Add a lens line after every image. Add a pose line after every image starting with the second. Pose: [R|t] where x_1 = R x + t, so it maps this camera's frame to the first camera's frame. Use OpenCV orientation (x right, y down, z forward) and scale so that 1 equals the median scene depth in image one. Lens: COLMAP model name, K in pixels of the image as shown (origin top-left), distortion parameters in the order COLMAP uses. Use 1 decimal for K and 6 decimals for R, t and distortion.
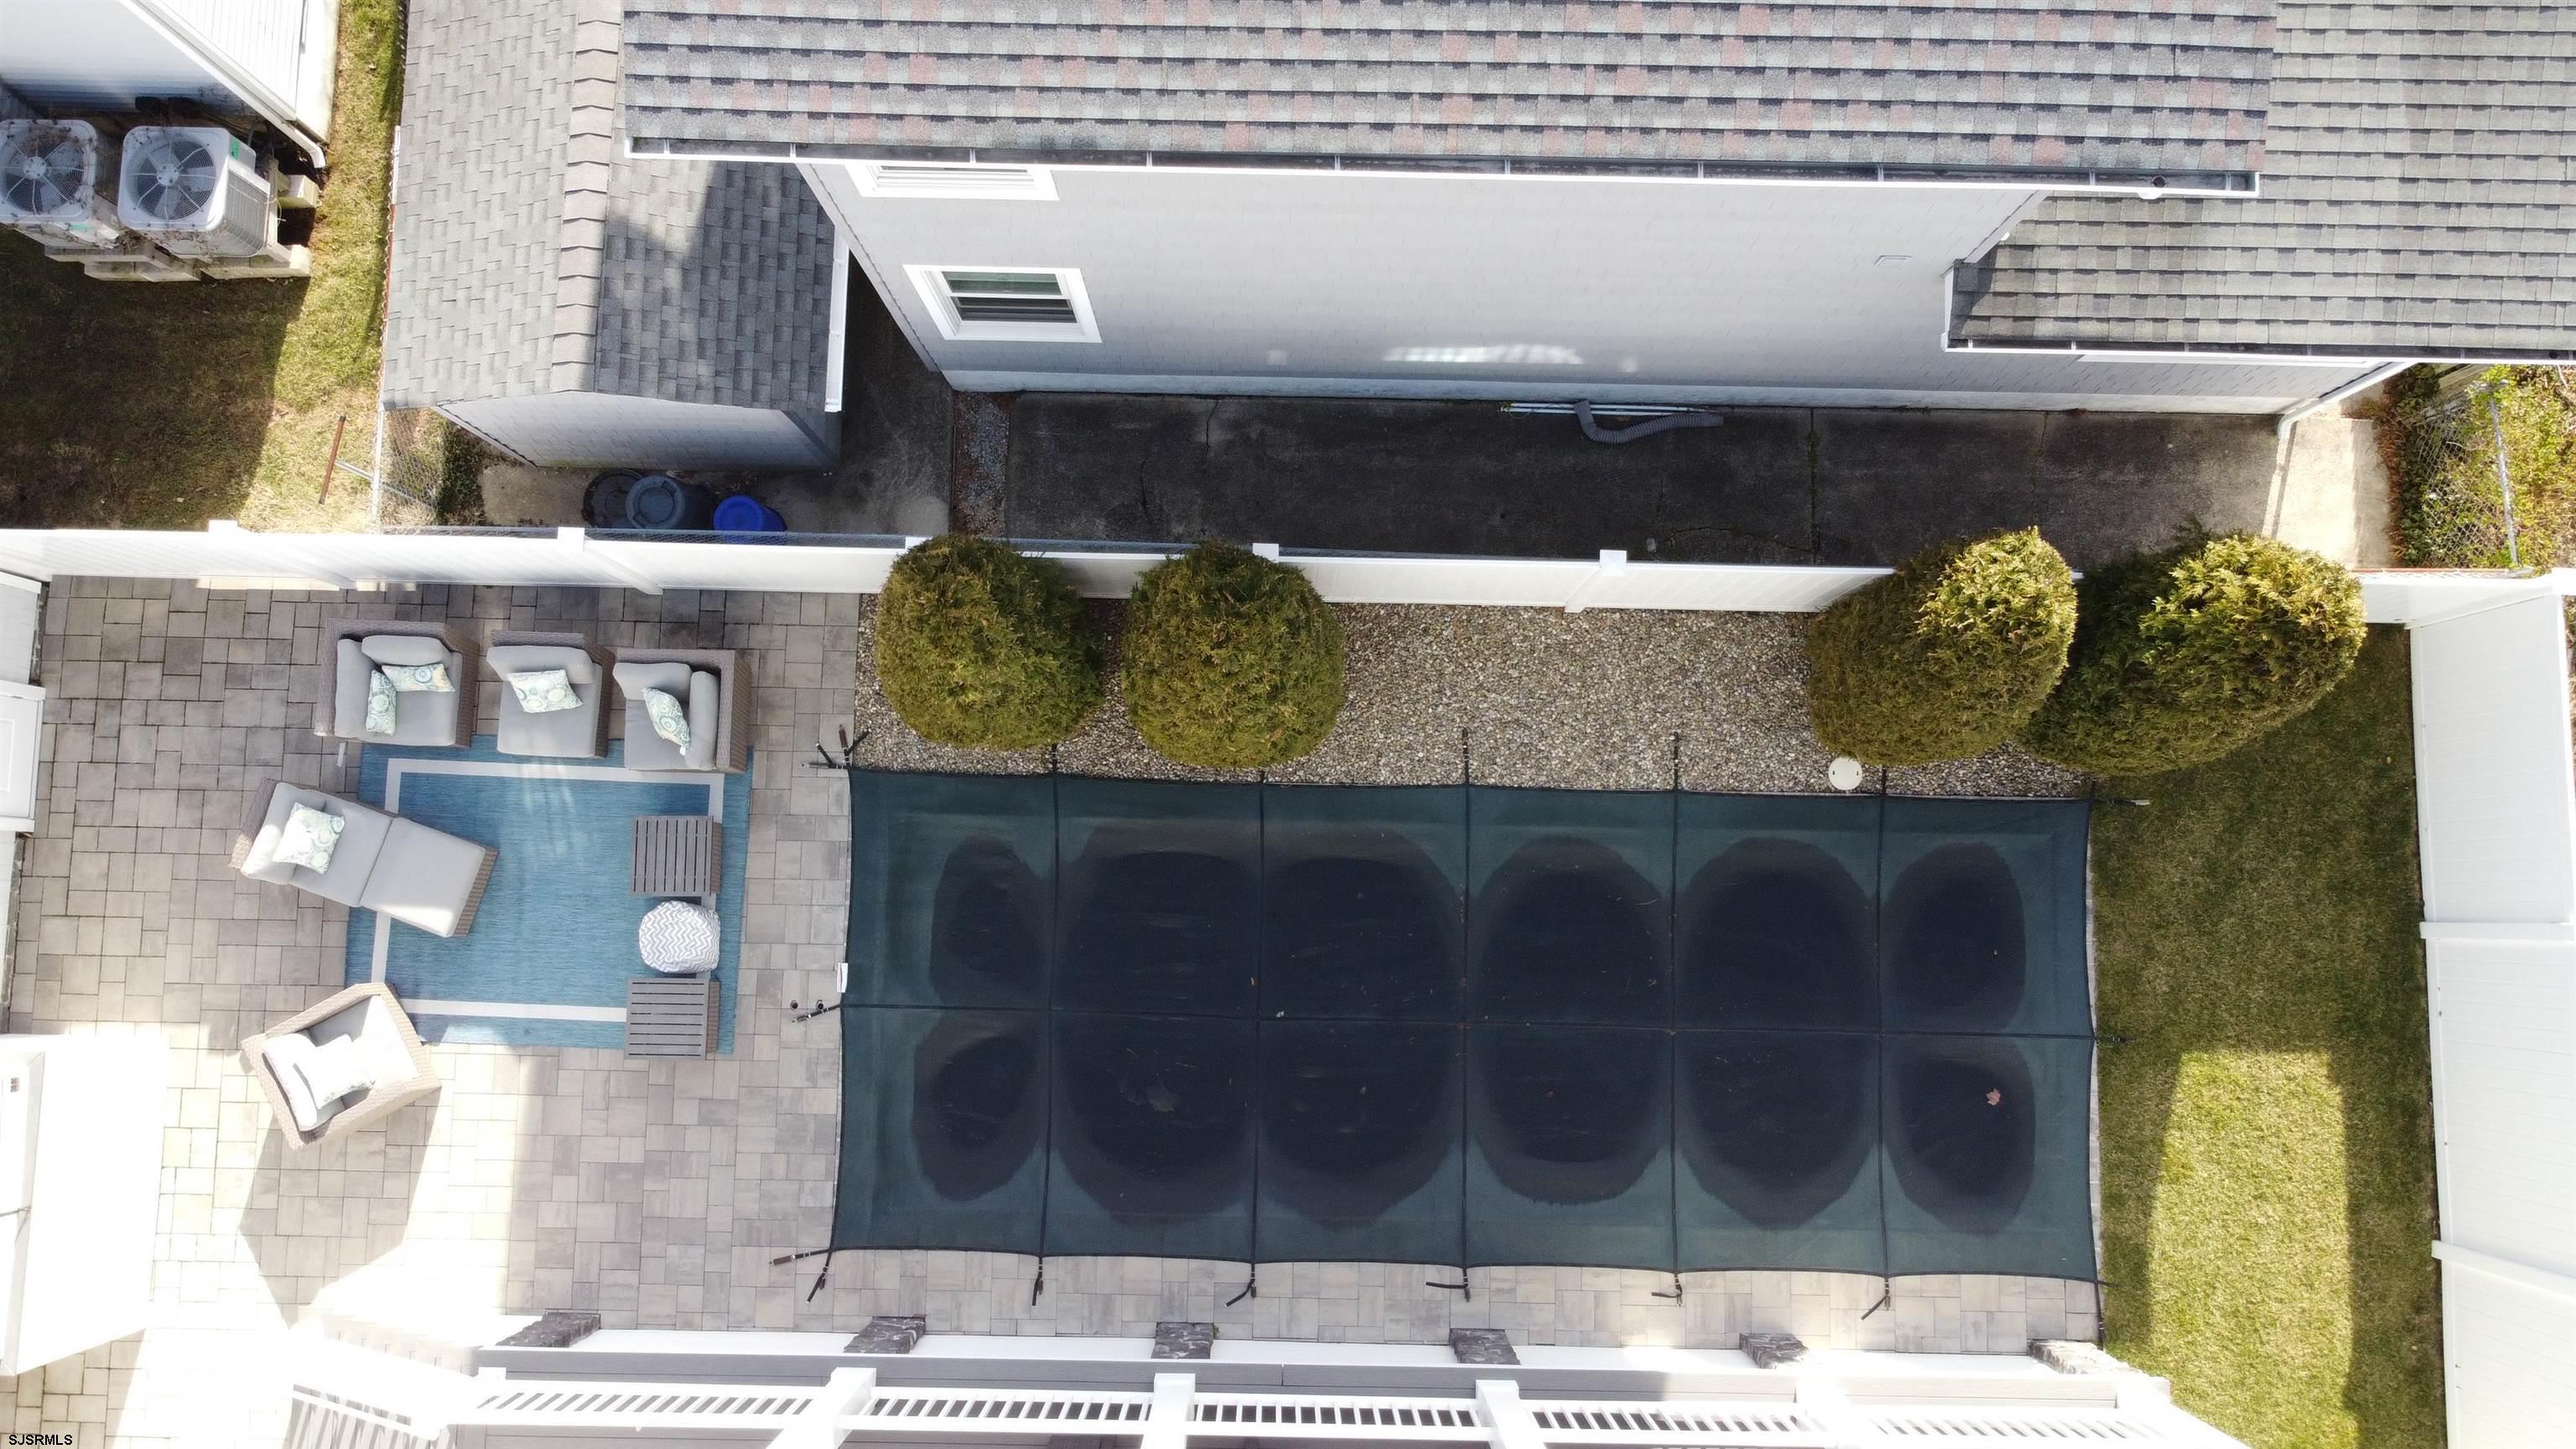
lens RADIAL K [[1962.0, 0, 1280.2], [0, 1962.0, 712.2], [0, 0, 1]] dist [-0.000139, -0.008159]
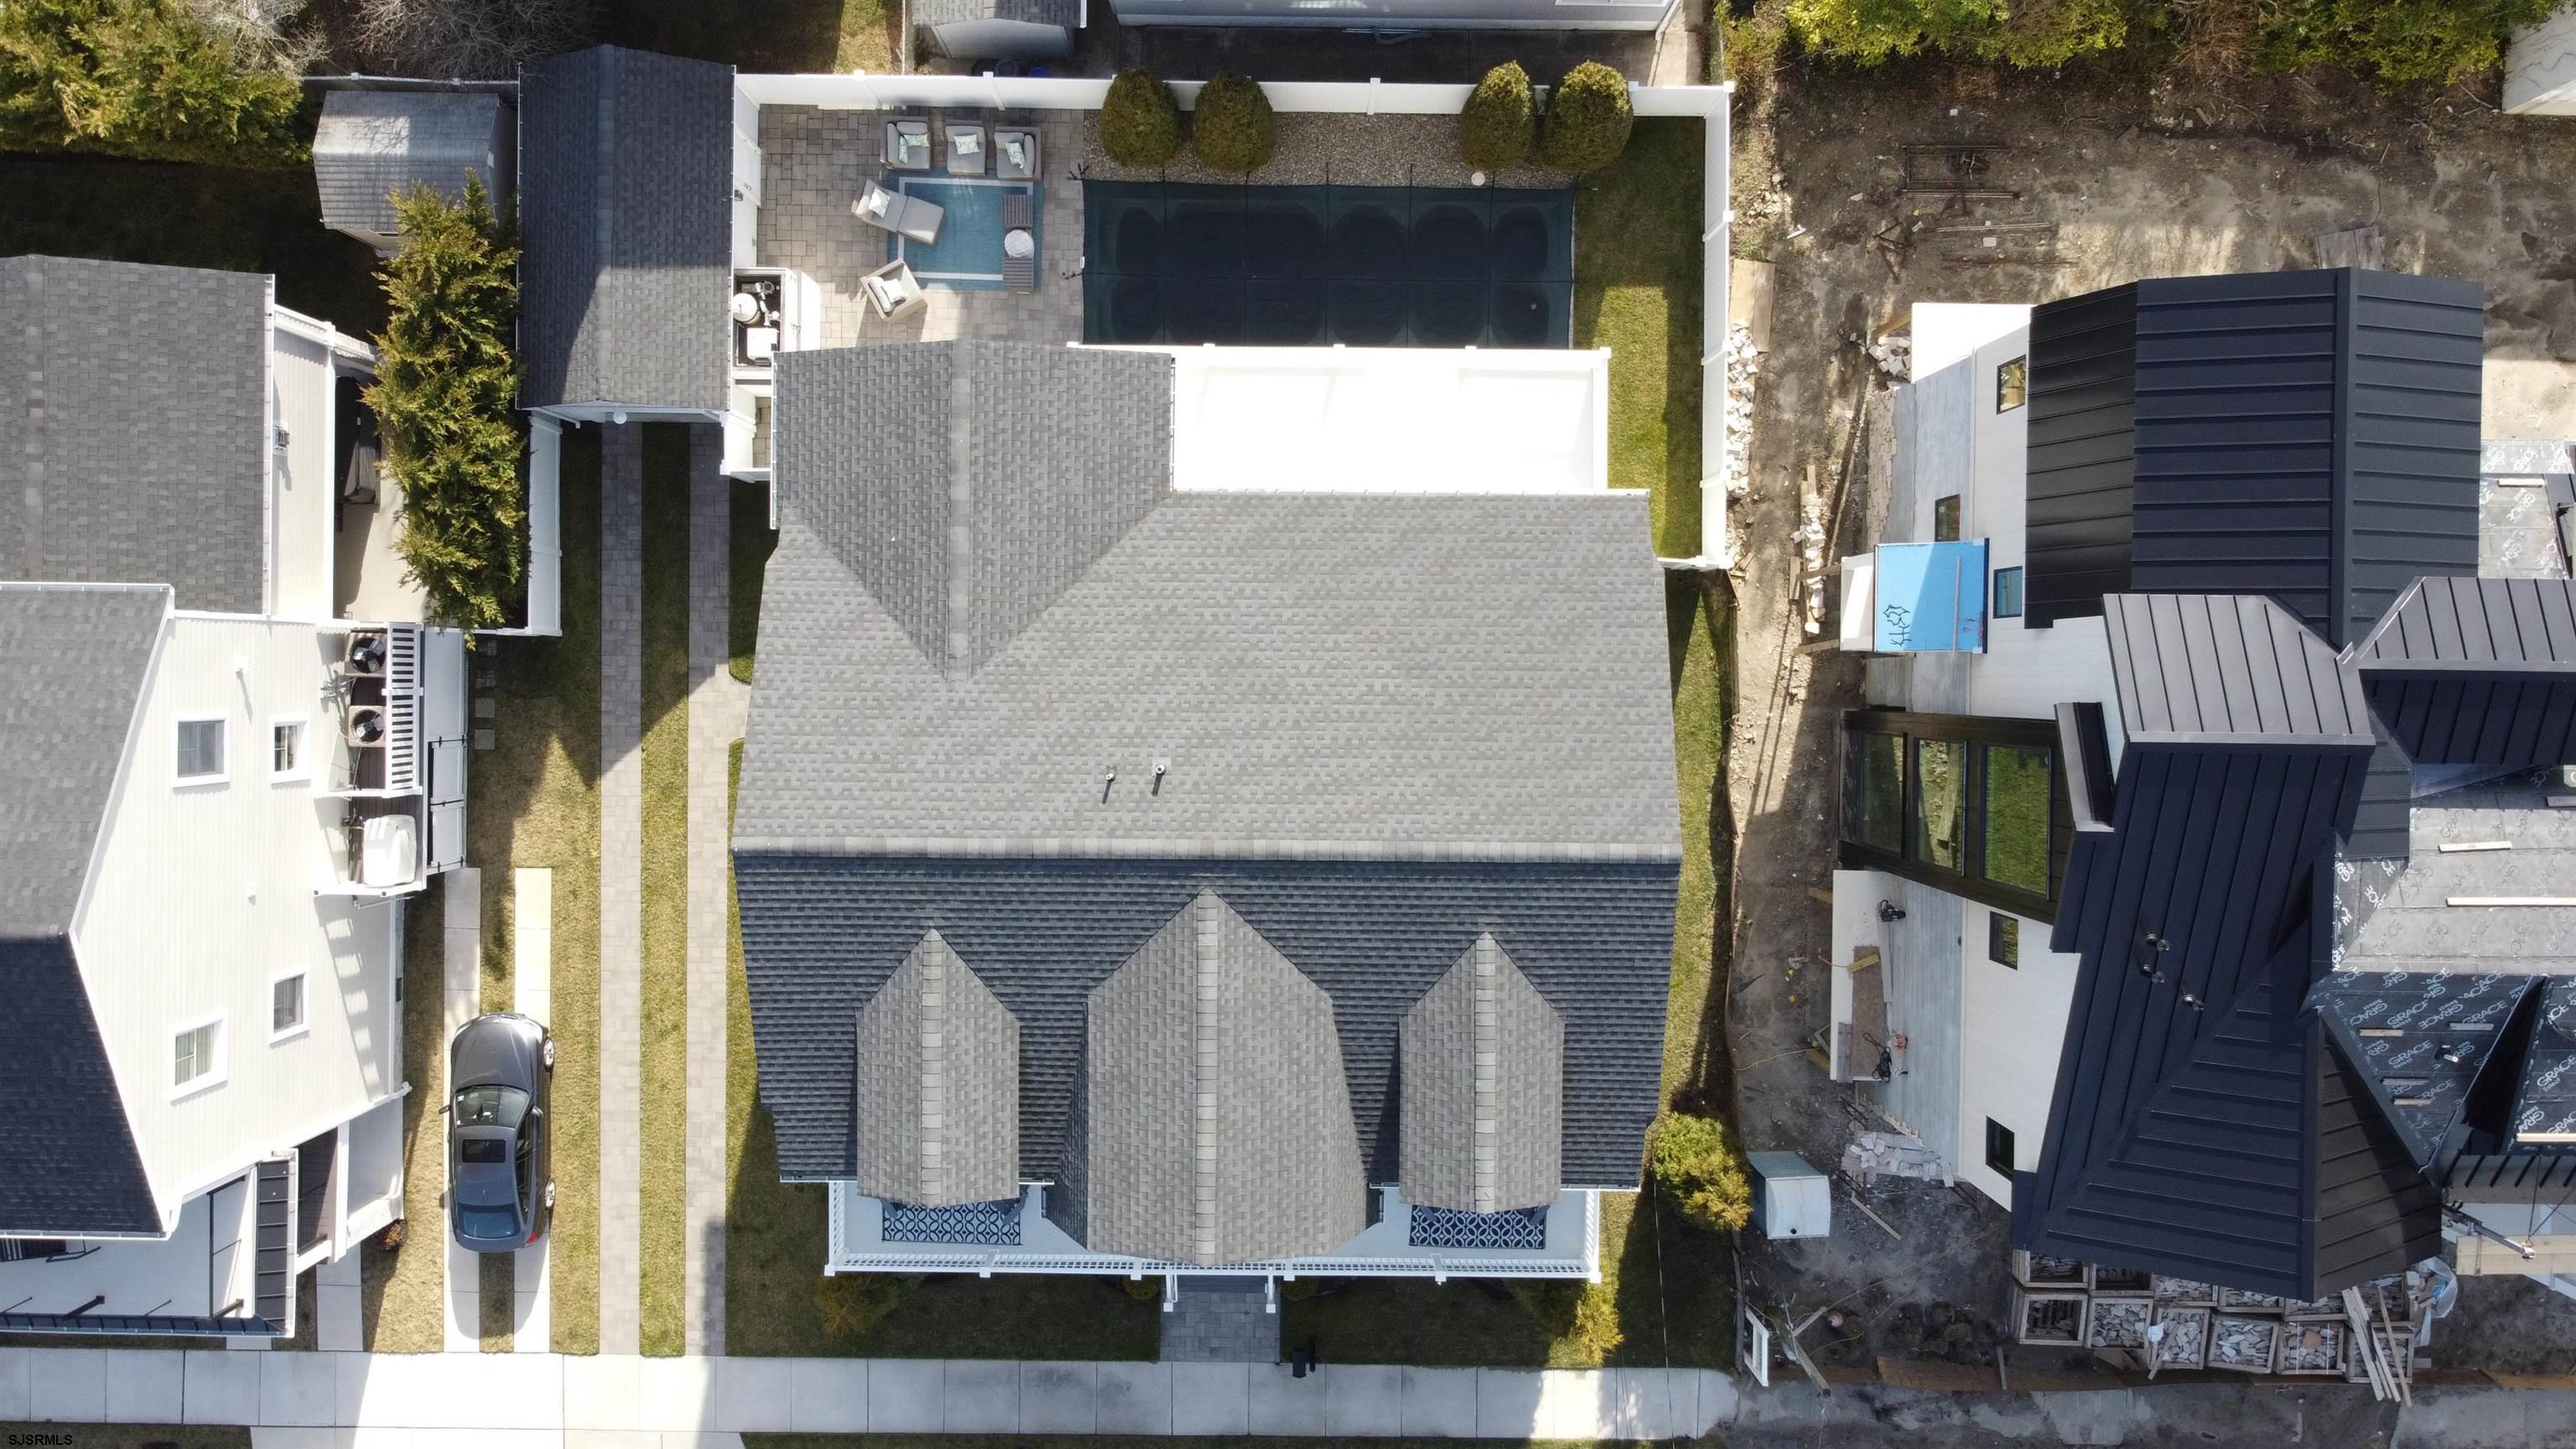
lens RADIAL K [[1962.0, 0, 1289.0], [0, 1962.0, 725.2], [0, 0, 1]] dist [-0.000139, -0.008159]
pose [[0.999972, -0.007481, -0.000404, 0.041624], [0.007475, 0.992594, 0.121245, 0.425400], [-0.000506, -0.121245, 0.992623, -1.603561]]
